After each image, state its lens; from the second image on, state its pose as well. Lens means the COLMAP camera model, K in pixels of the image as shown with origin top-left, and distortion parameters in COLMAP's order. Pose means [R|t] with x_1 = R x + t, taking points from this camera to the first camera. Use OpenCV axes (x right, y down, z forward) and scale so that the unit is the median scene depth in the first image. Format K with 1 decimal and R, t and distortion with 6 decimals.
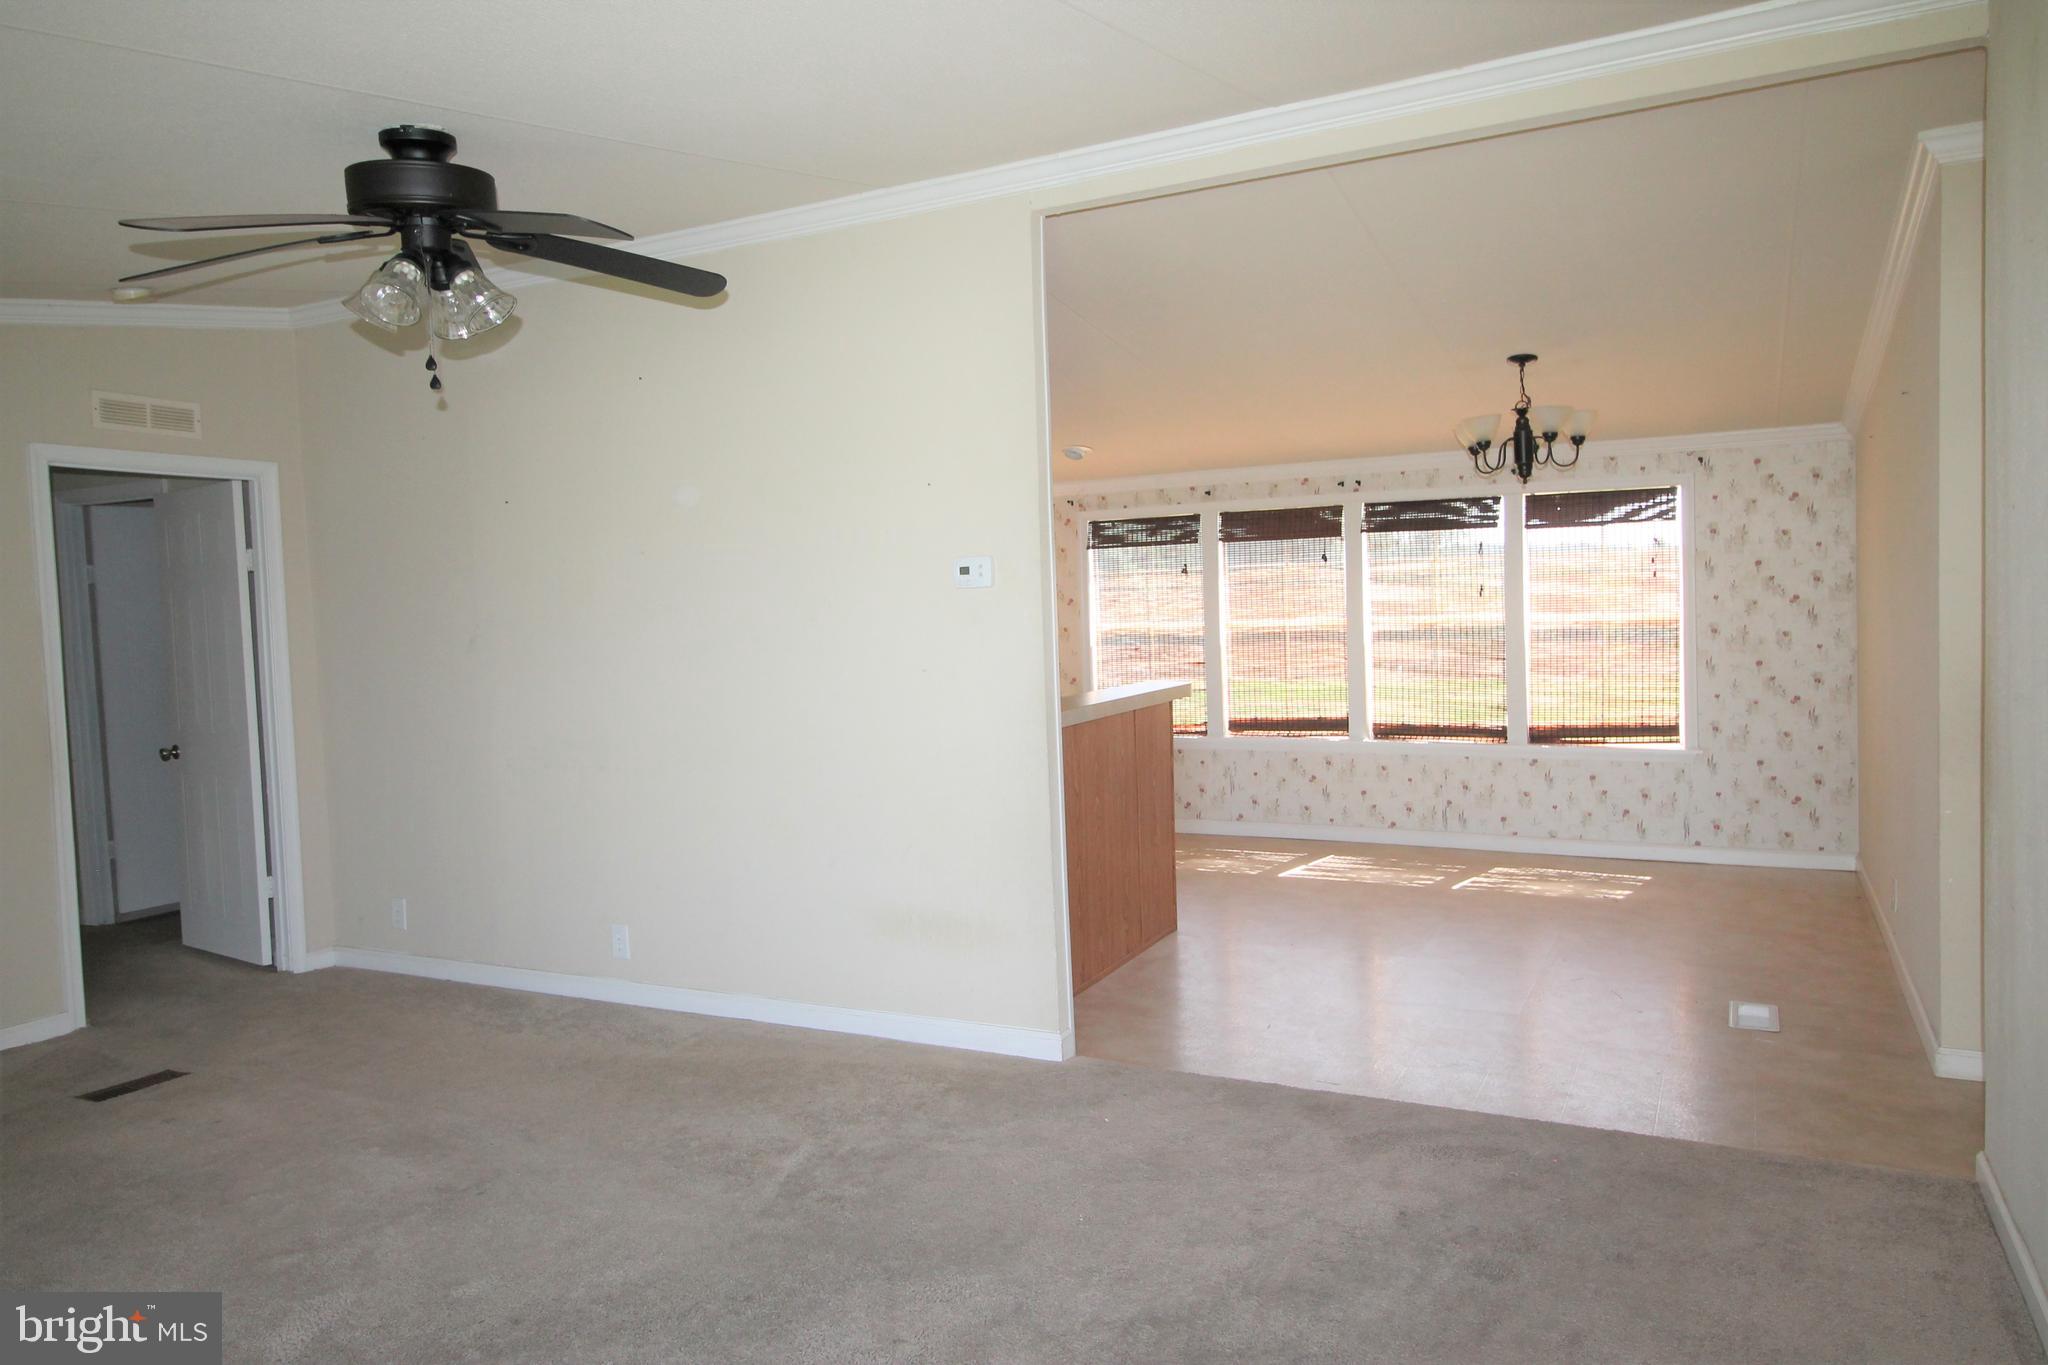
lens RADIAL K [[1341.9, 0, 1053.8], [0, 1341.9, 678.0], [0, 0, 1]] dist [-0.002922, -0.008521]
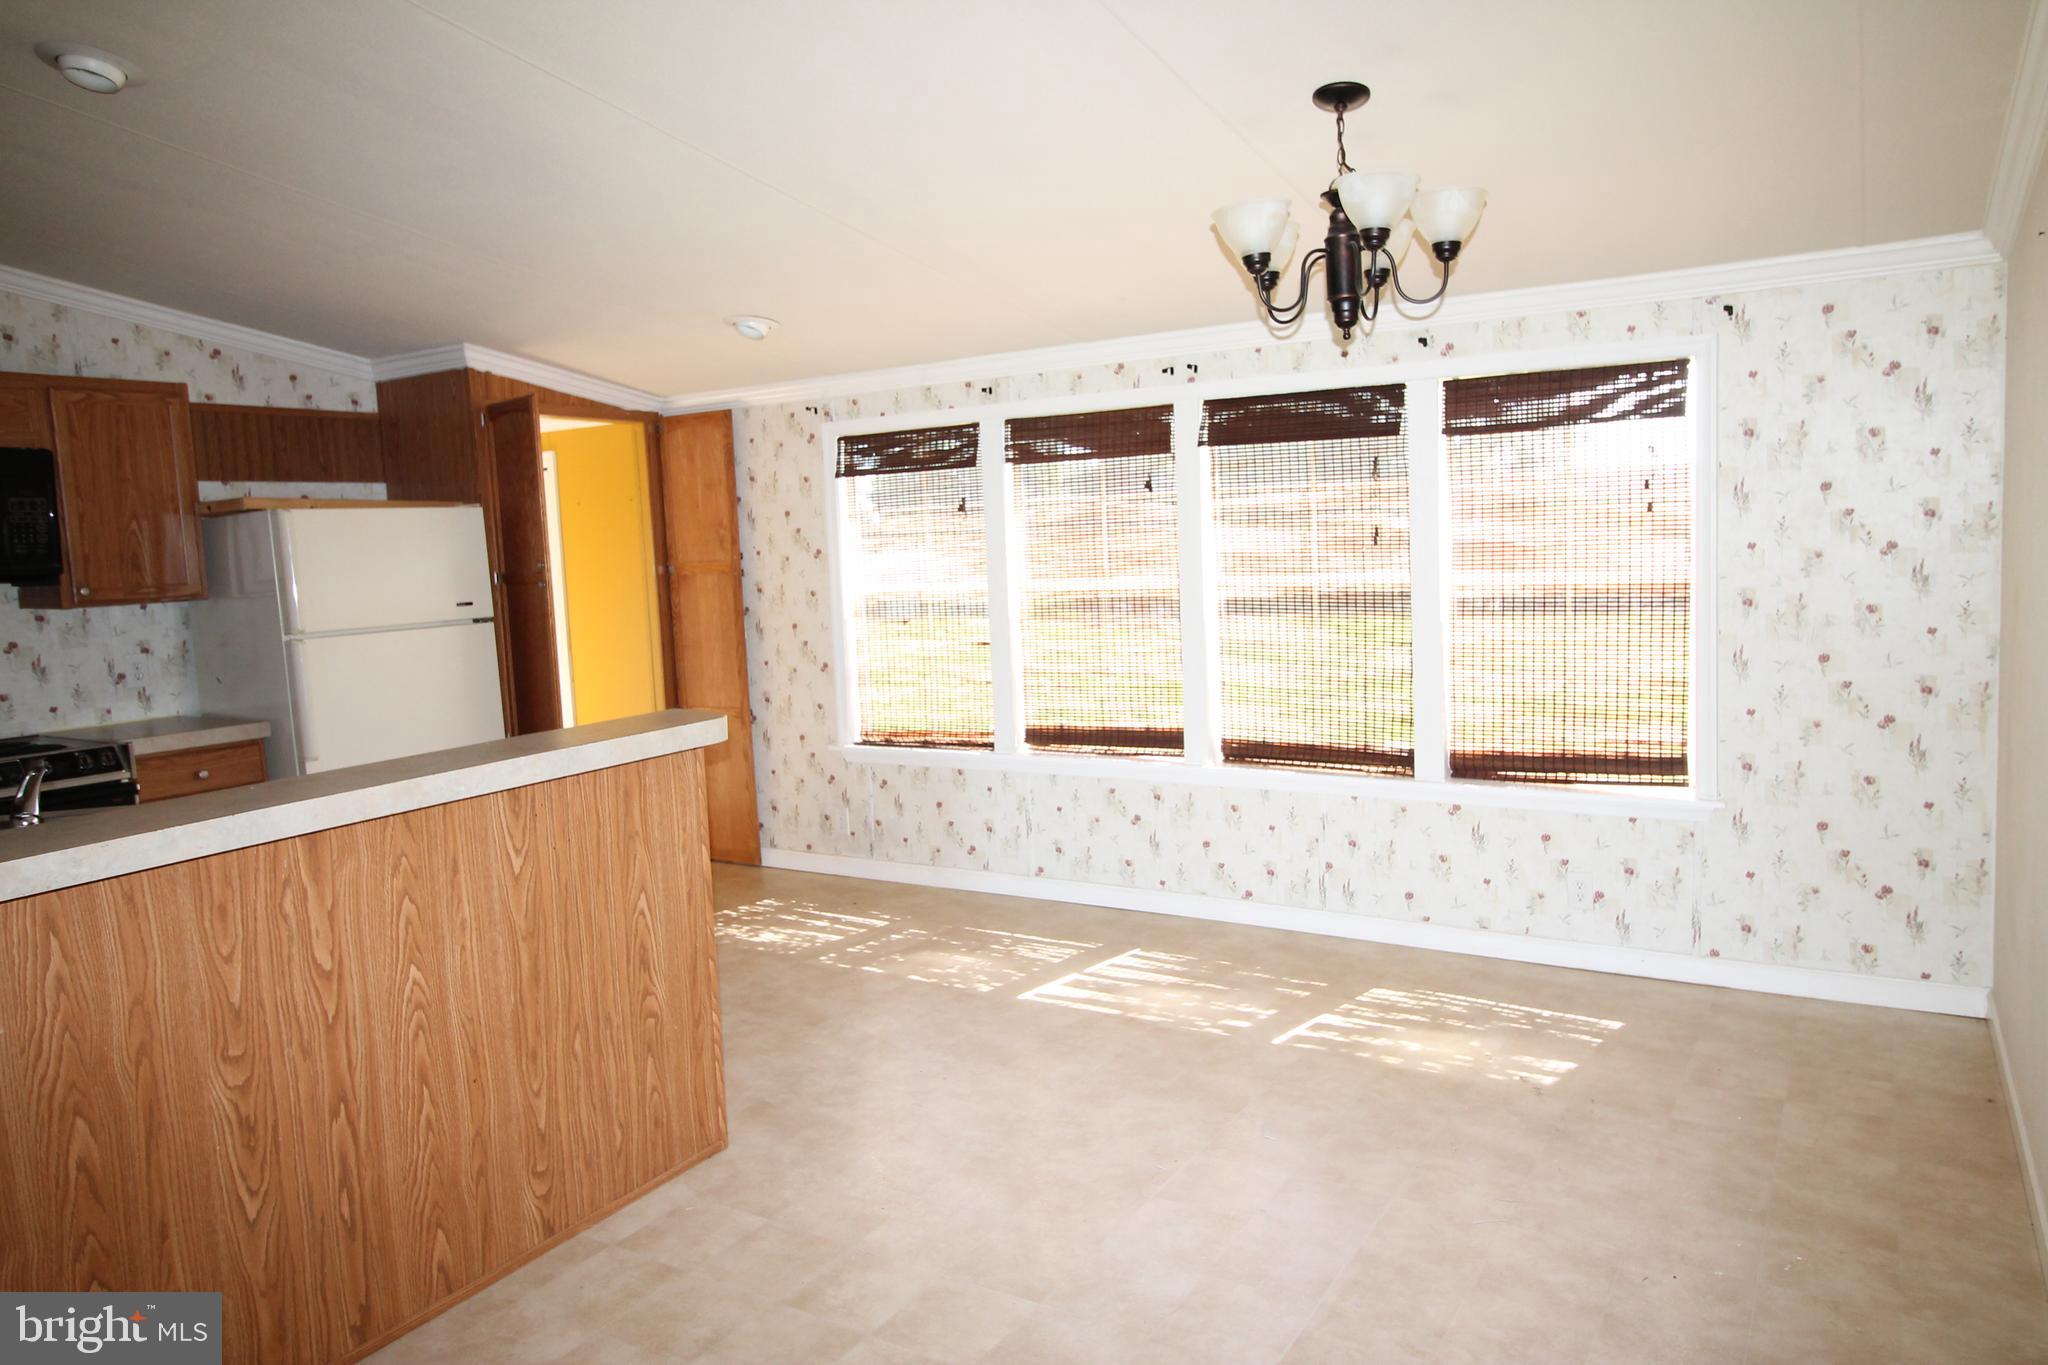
lens RADIAL K [[1341.9, 0, 1050.7], [0, 1341.9, 676.9], [0, 0, 1]] dist [-0.002922, -0.008521]
pose [[0.997093, -0.001024, -0.076192, 0.305030], [0.004829, 0.998749, 0.049771, -0.044046], [0.076046, -0.049994, 0.995850, 0.509847]]
